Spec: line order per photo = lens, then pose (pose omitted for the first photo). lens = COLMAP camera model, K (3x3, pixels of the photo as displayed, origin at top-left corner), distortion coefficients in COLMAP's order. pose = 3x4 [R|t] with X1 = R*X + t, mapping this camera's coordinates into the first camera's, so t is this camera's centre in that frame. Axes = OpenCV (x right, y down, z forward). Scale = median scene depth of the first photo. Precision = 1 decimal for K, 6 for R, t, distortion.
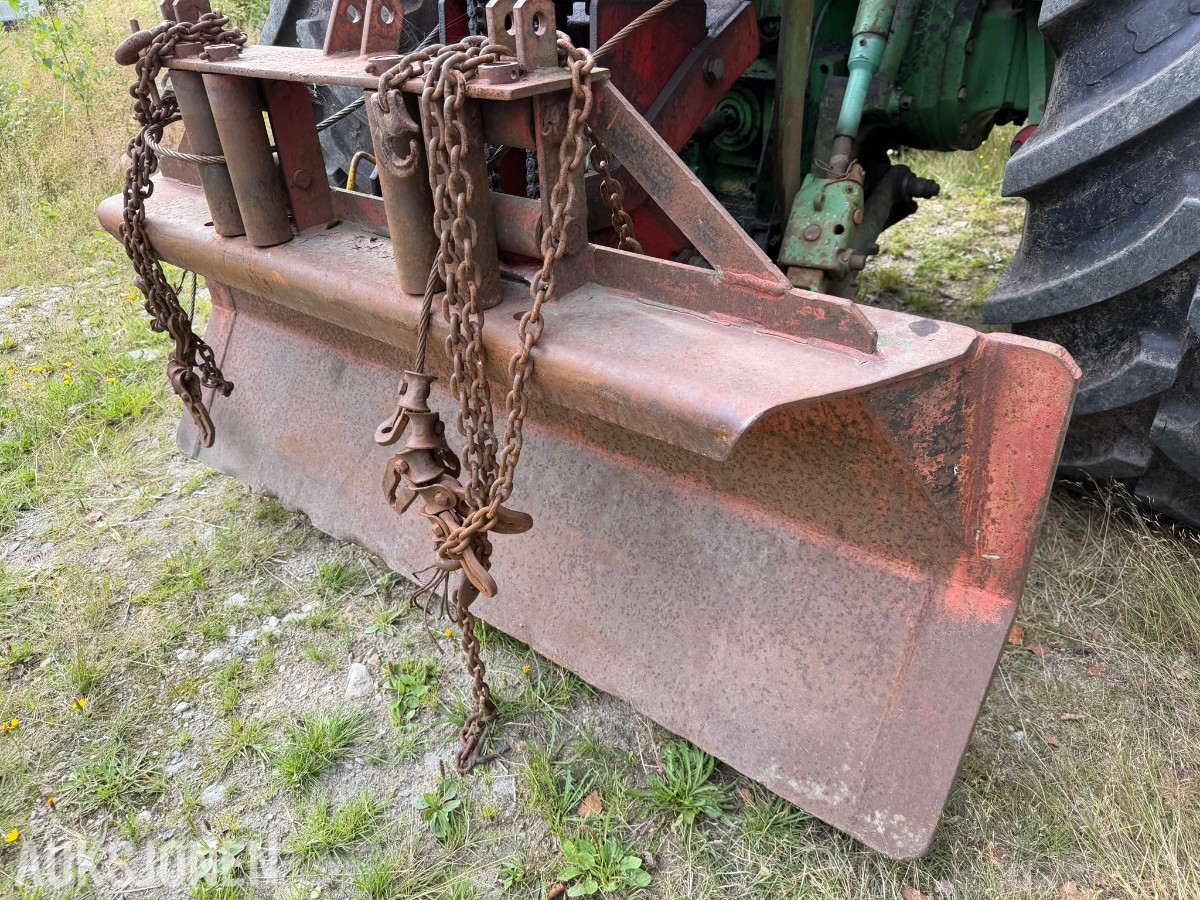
lens RADIAL K [[846.6, 0, 600.0], [0, 846.6, 450.0], [0, 0, 1]] dist [0.065303, -0.098718]
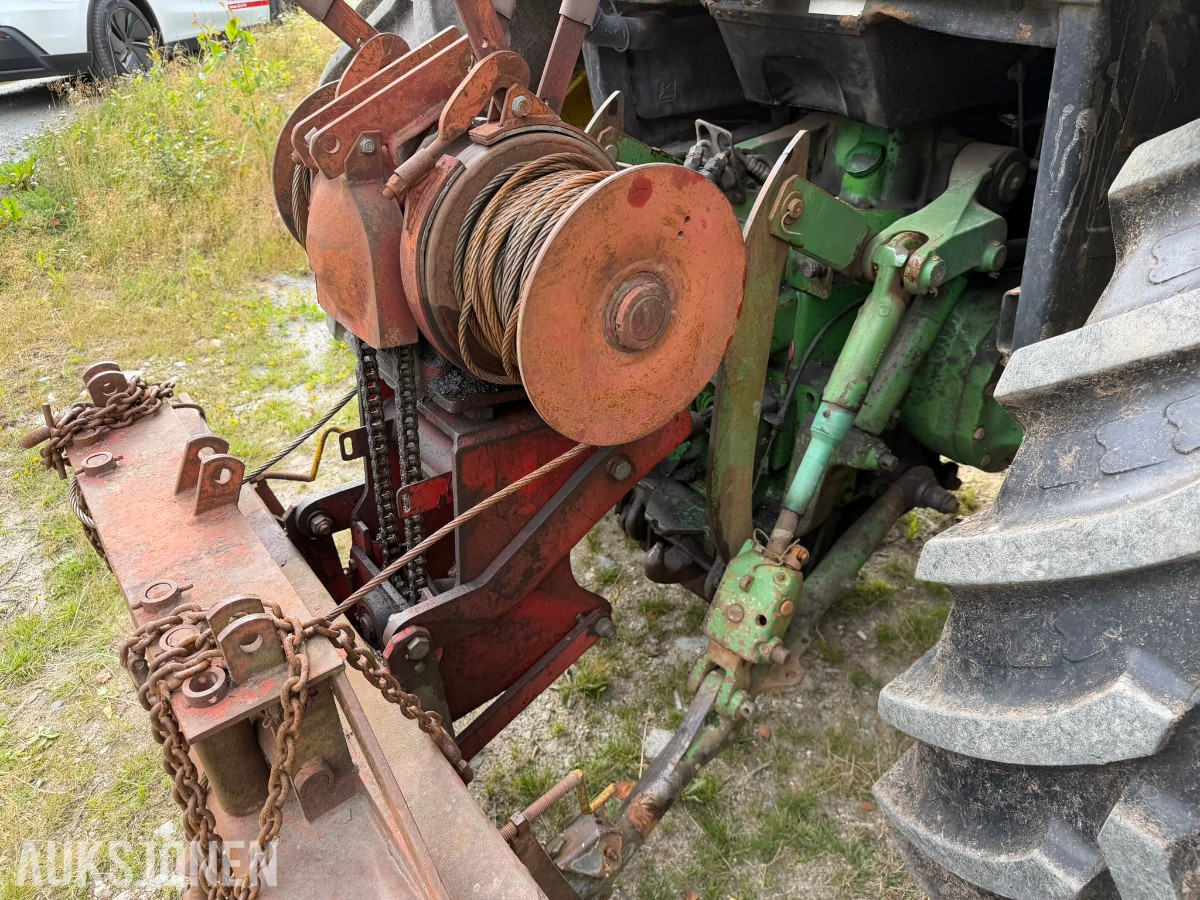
lens RADIAL K [[846.6, 0, 600.0], [0, 846.6, 450.0], [0, 0, 1]] dist [0.065303, -0.098718]
pose [[0.967379, 0.150787, -0.203571, 0.266129], [-0.143030, 0.988331, 0.052381, -0.454454], [0.209094, -0.021556, 0.977658, 0.073160]]
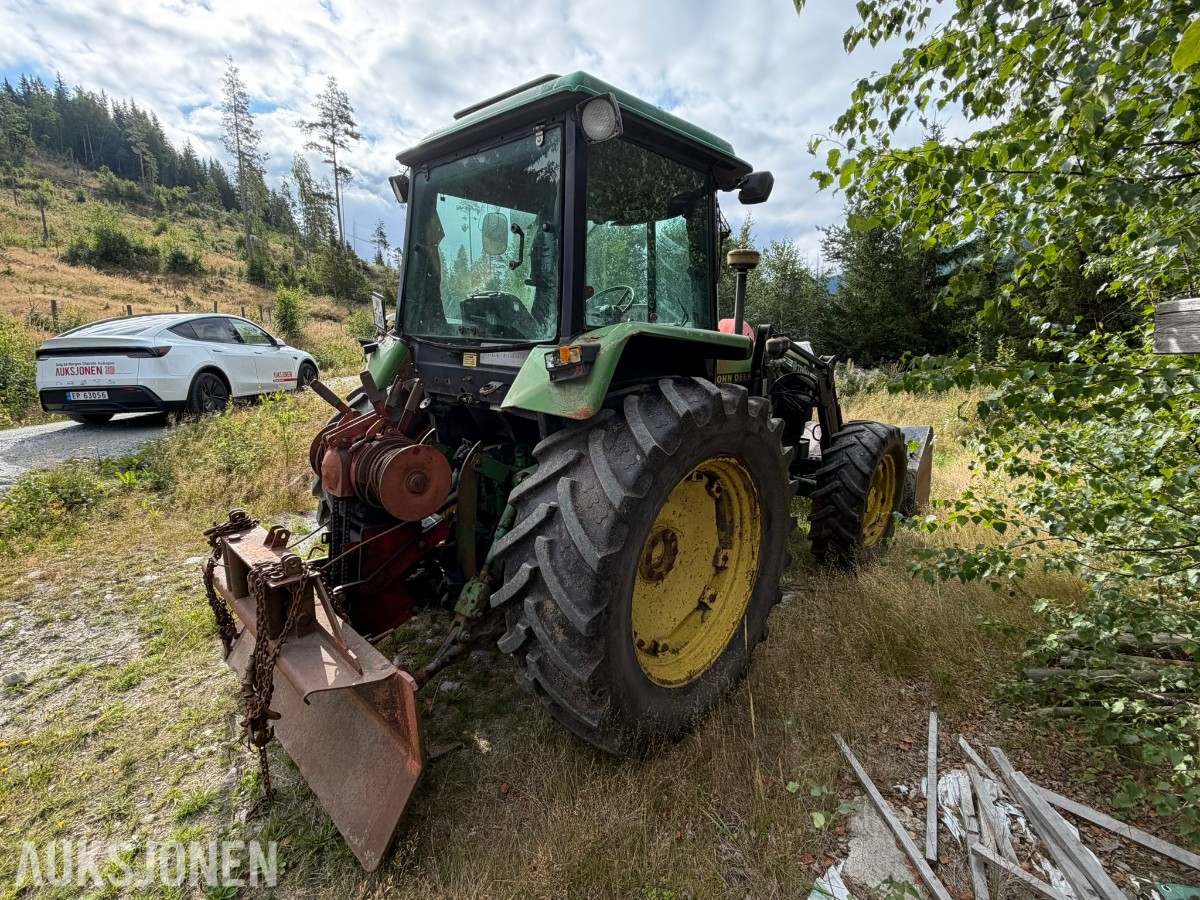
lens RADIAL K [[546.6, 0, 607.6], [0, 546.6, 448.7], [0, 0, 1]] dist [0.001749, -0.000010]
pose [[0.994385, 0.092468, -0.051458, 0.717623], [-0.104316, 0.938271, -0.329798, -0.186037], [0.017786, 0.333314, 0.942648, -0.703909]]
